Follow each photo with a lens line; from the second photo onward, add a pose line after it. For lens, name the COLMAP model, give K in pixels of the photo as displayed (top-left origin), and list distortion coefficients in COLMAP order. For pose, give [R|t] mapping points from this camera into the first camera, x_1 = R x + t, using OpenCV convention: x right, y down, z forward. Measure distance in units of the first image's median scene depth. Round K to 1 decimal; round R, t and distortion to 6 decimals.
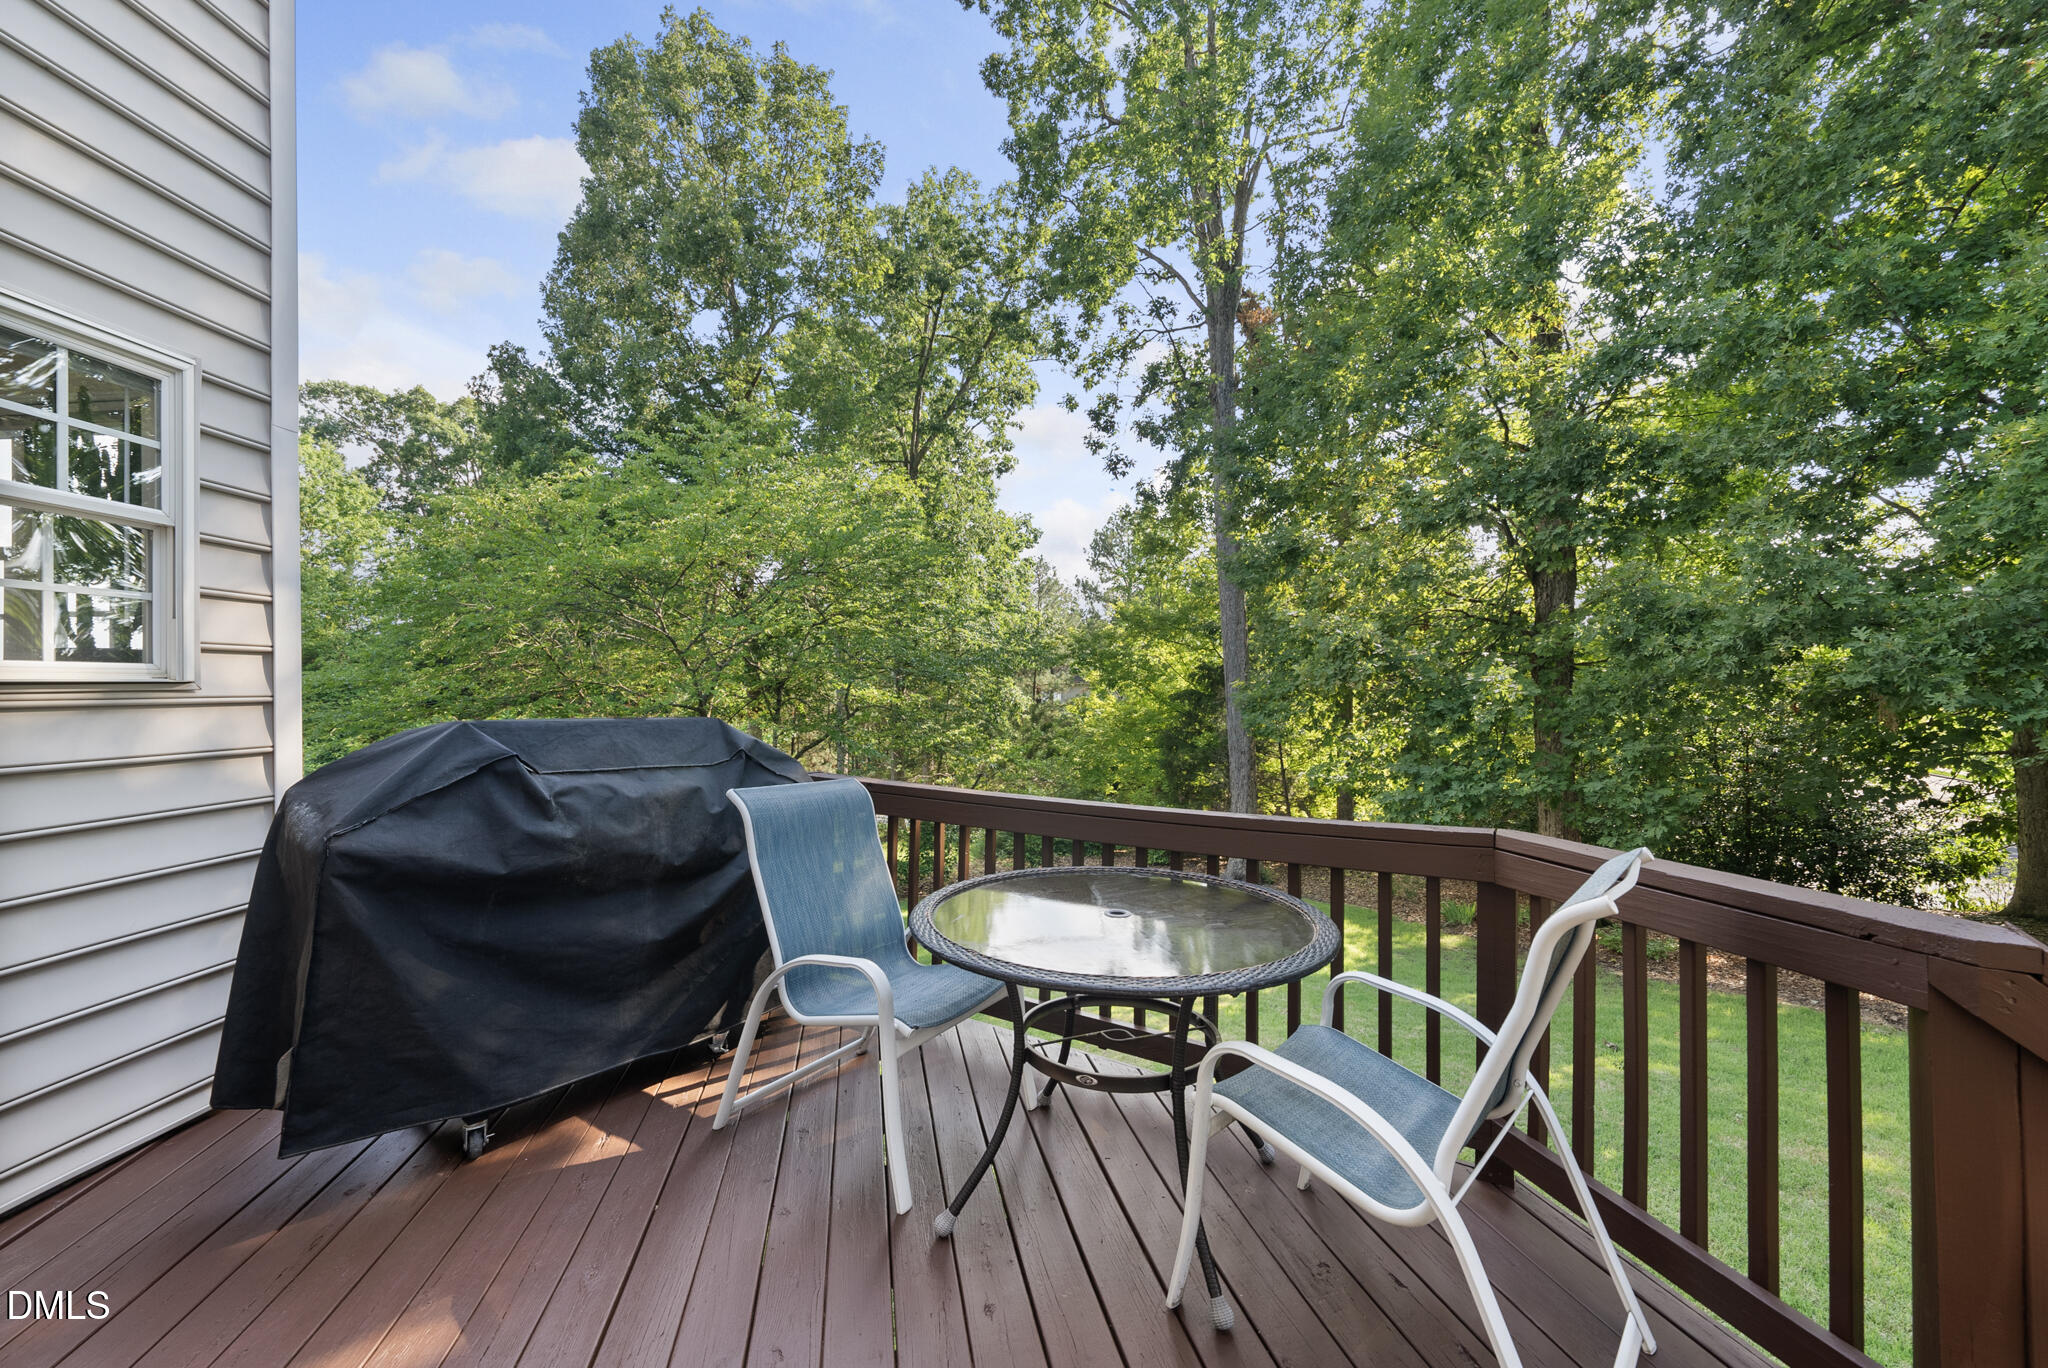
lens RADIAL K [[782.9, 0, 1017.4], [0, 782.9, 691.3], [0, 0, 1]] dist [0.001347, 0.000508]
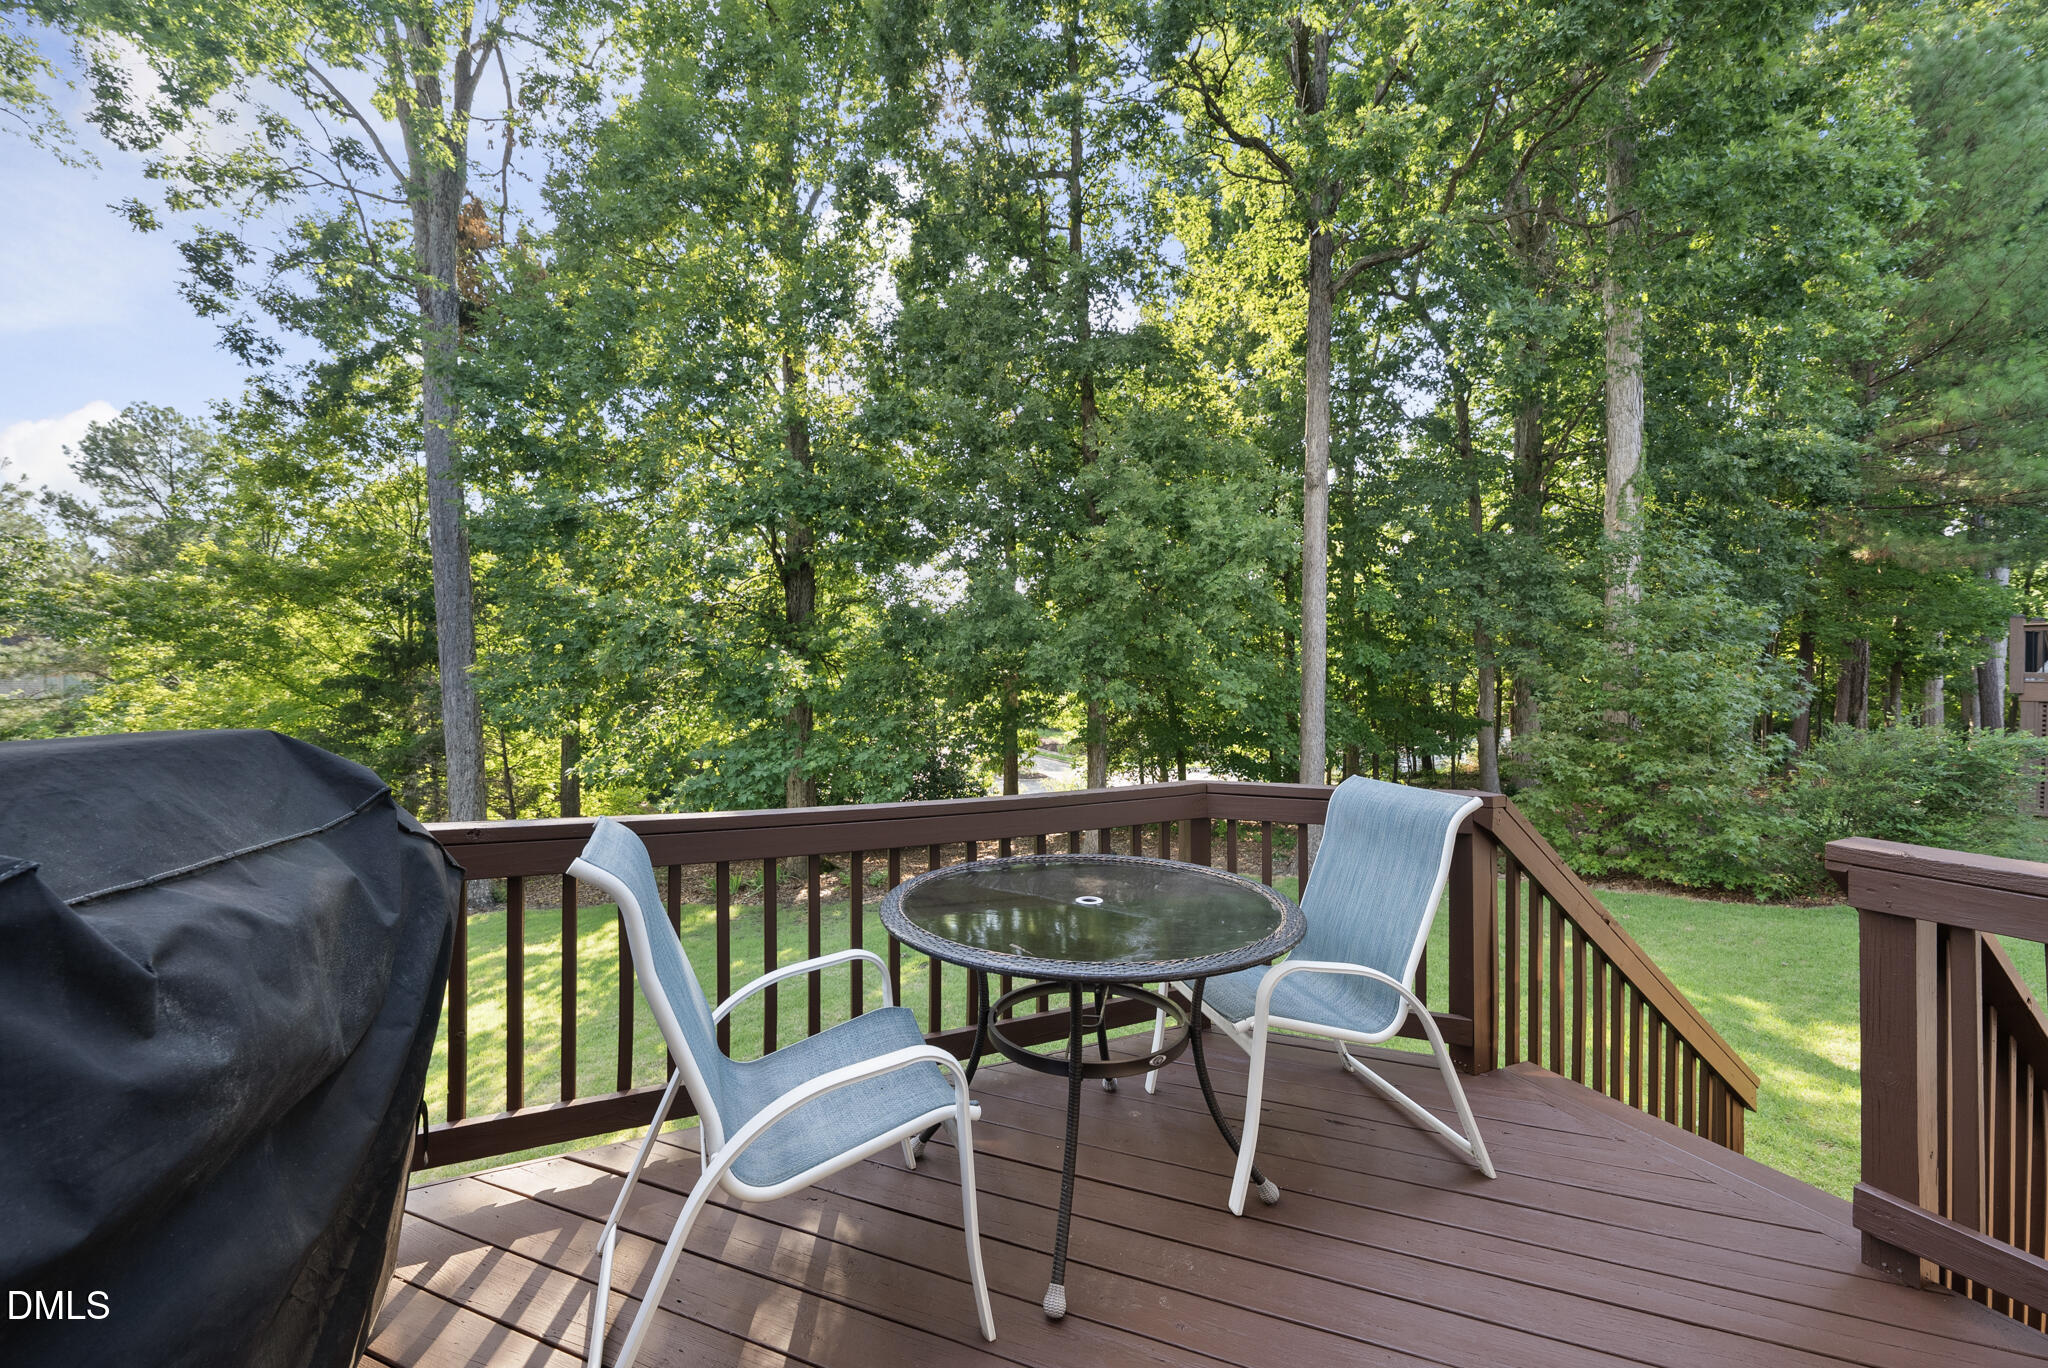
lens RADIAL K [[782.9, 0, 1017.4], [0, 782.9, 691.3], [0, 0, 1]] dist [0.001347, 0.000508]
pose [[0.530675, -0.008084, 0.847537, -0.097703], [-0.005399, 0.999902, 0.012917, 0.000079], [-0.847558, -0.011431, 0.530579, 0.067623]]
